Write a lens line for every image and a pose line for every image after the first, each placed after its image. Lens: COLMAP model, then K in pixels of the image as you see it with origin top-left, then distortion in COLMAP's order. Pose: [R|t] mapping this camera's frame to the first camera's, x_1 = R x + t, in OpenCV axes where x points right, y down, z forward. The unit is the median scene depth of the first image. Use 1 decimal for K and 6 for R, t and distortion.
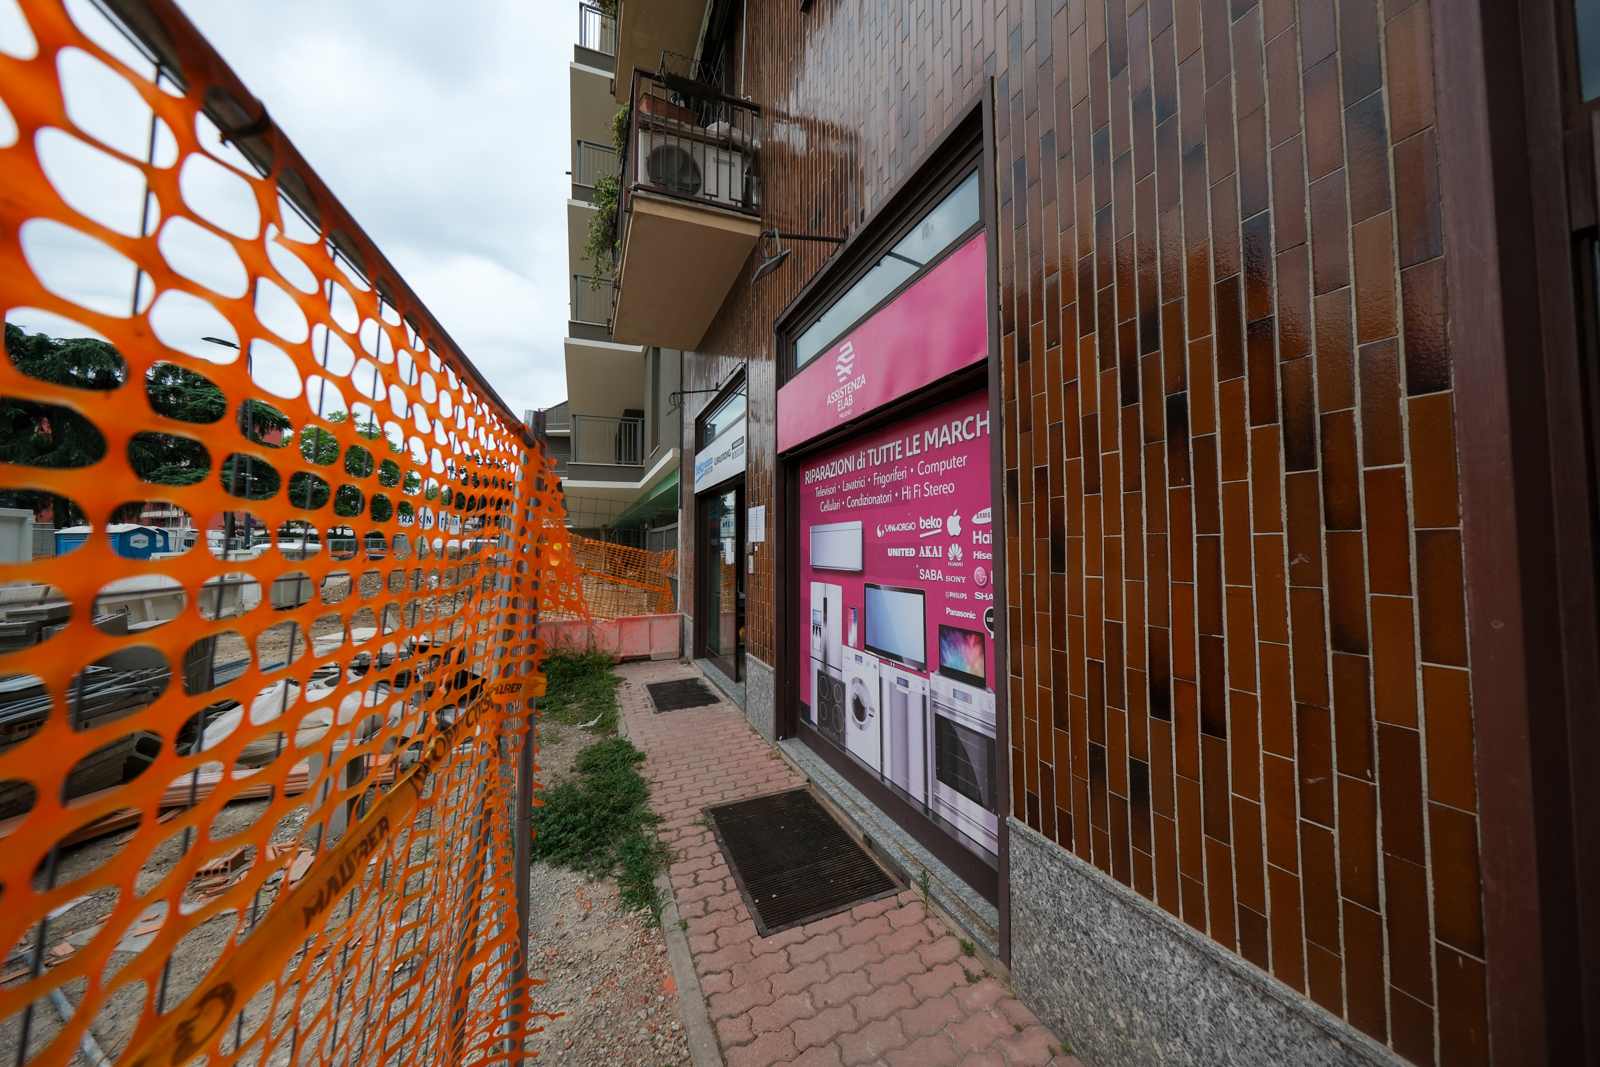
lens RADIAL K [[553.5, 0, 804.5], [0, 553.5, 529.3], [0, 0, 1]] dist [-0.000222, 0.000167]
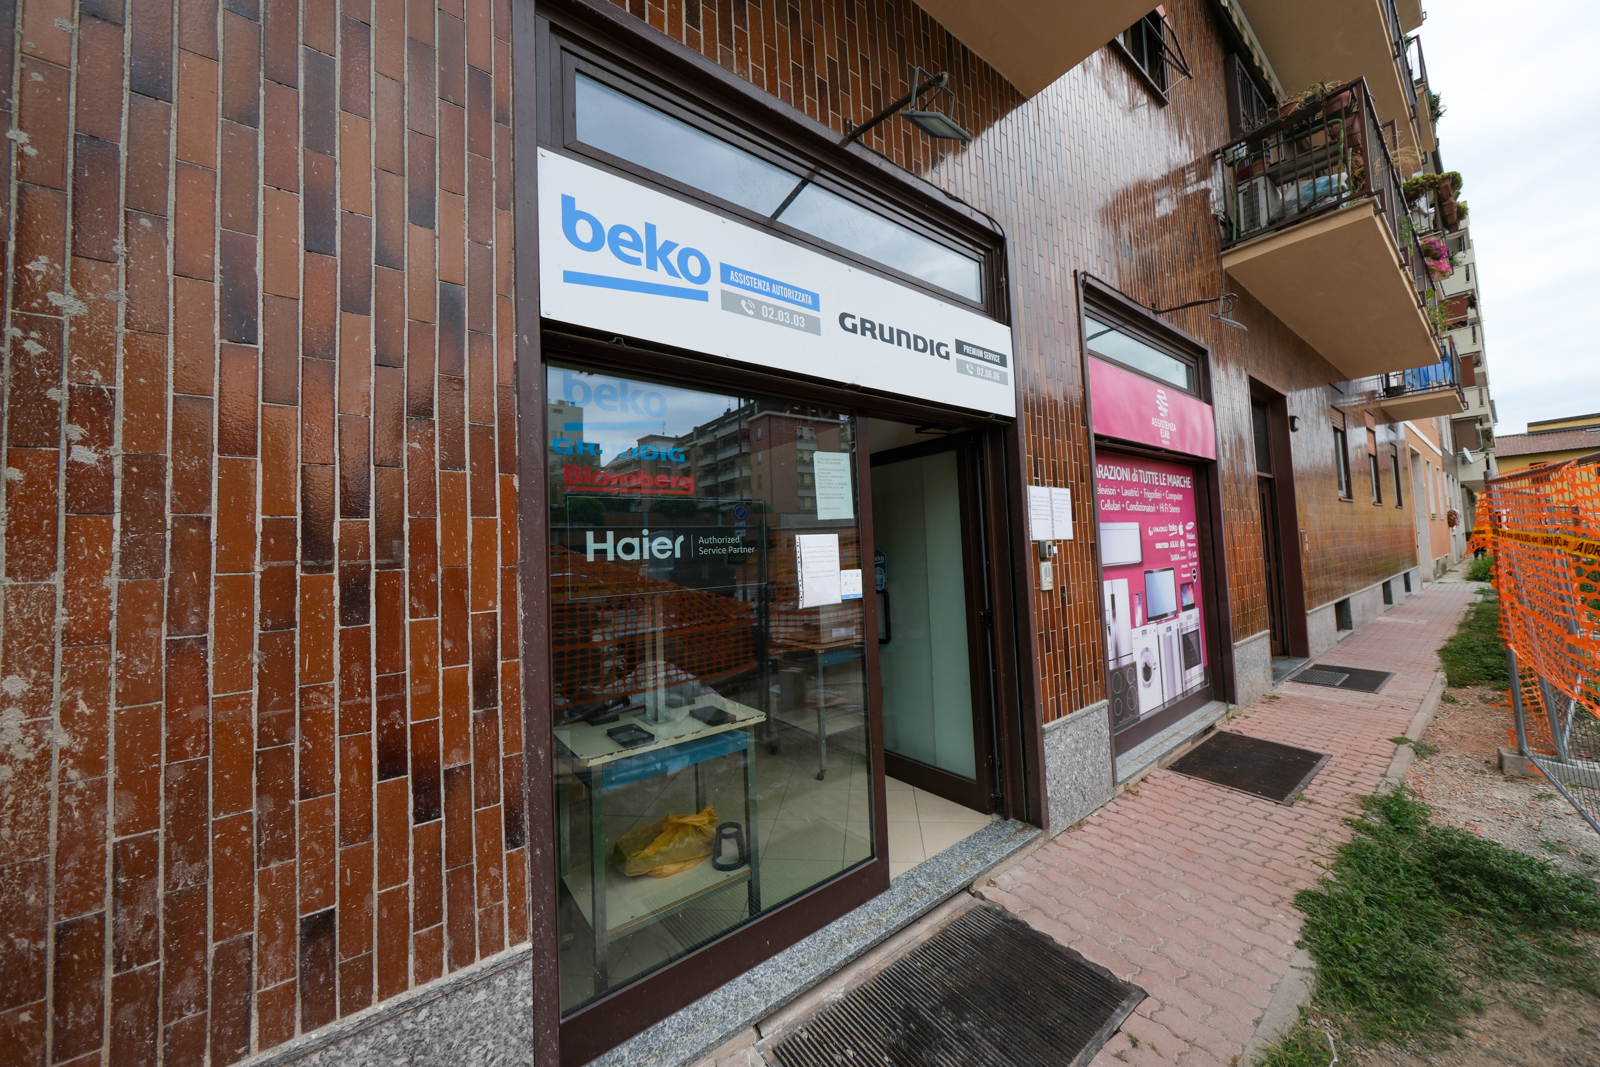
lens RADIAL K [[553.5, 0, 804.5], [0, 553.5, 529.3], [0, 0, 1]] dist [-0.000222, 0.000167]
pose [[-0.269207, 0.045804, 0.961993, -0.933651], [0.004106, 0.998914, -0.046413, 0.056904], [-0.963074, -0.008544, -0.269103, 2.126617]]
